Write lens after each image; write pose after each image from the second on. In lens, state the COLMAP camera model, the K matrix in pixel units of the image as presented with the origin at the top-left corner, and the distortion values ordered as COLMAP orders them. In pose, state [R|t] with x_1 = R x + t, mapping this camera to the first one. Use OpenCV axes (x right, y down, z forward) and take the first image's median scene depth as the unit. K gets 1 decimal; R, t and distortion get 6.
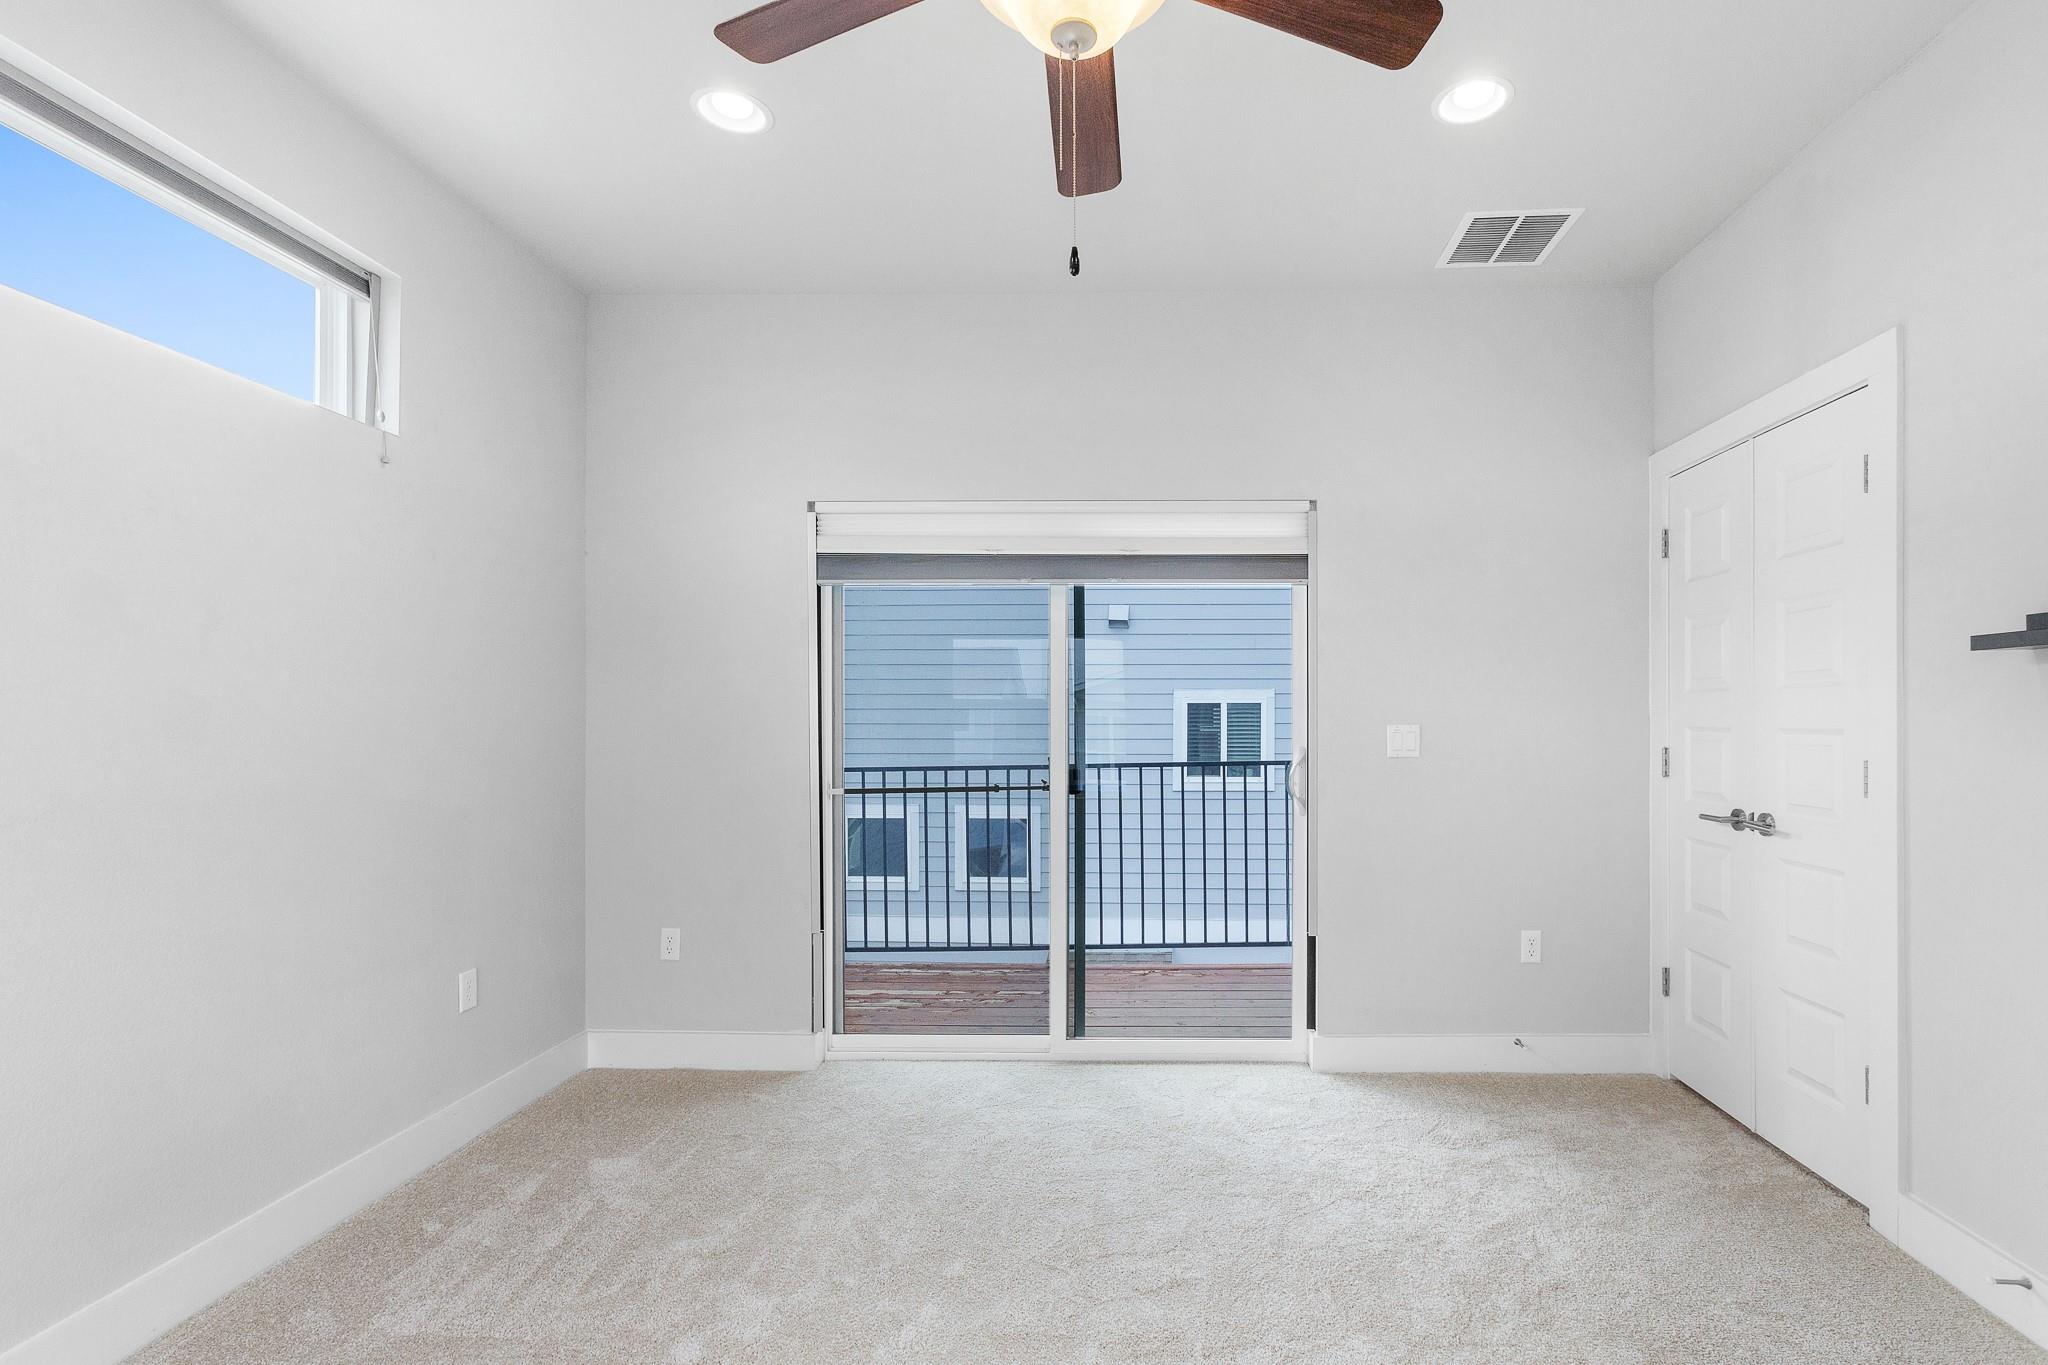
lens RADIAL K [[998.7, 0, 1024.6], [0, 998.7, 693.5], [0, 0, 1]] dist [-0.004941, 0.019846]
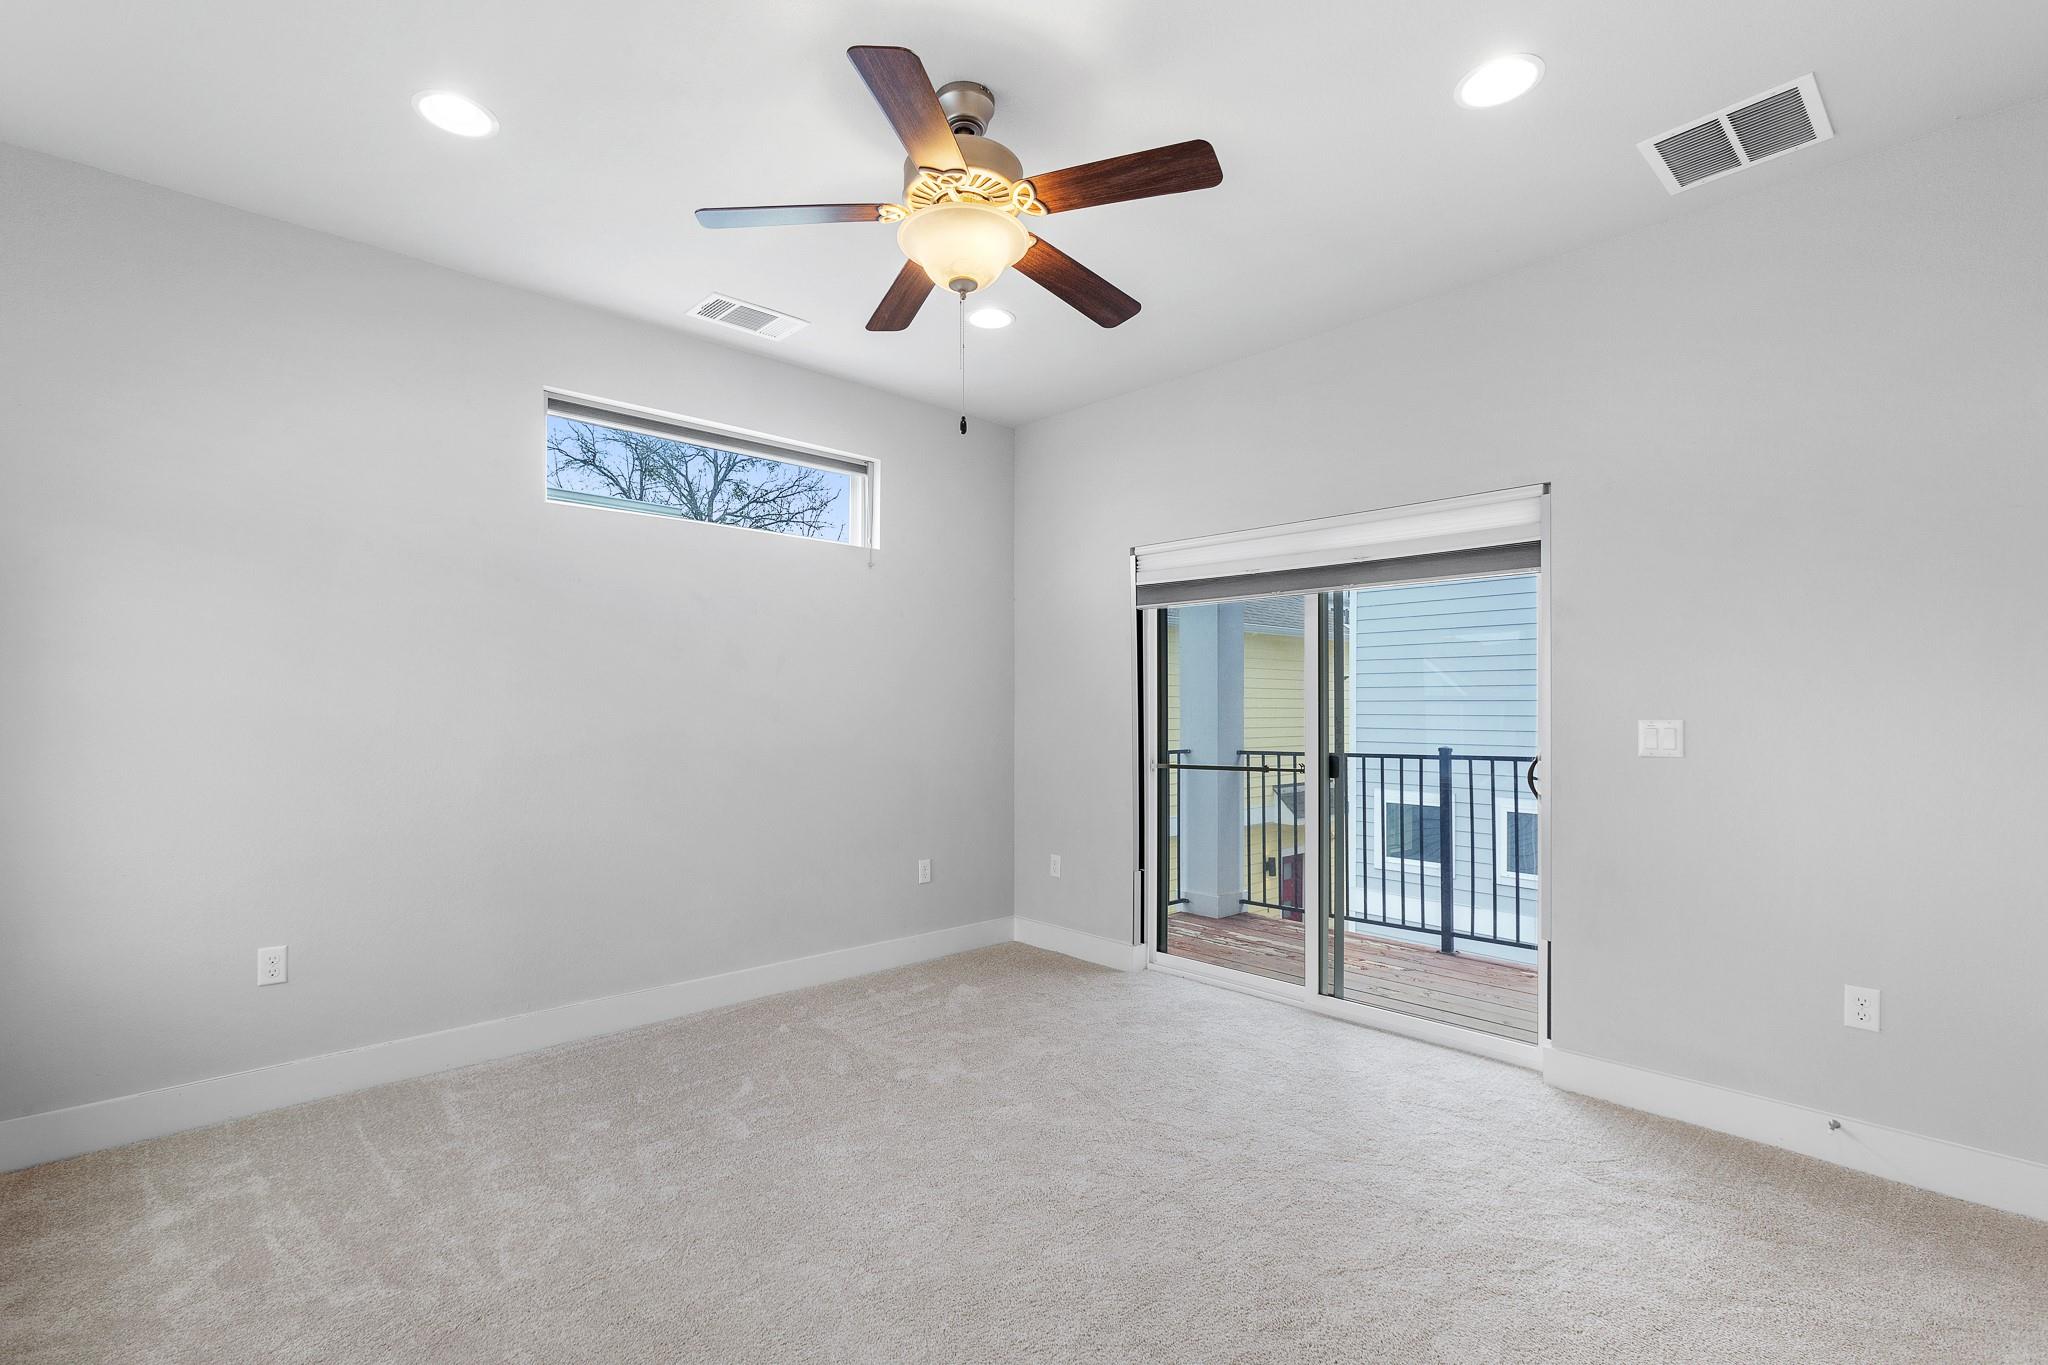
lens RADIAL K [[932.4, 0, 980.5], [0, 932.4, 686.4], [0, 0, 1]] dist [-0.007117, 0.025218]
pose [[0.686257, -0.013655, -0.727231, 0.562207], [0.015662, 0.999869, -0.003995, -0.004863], [0.727191, -0.008648, 0.686381, -0.003012]]
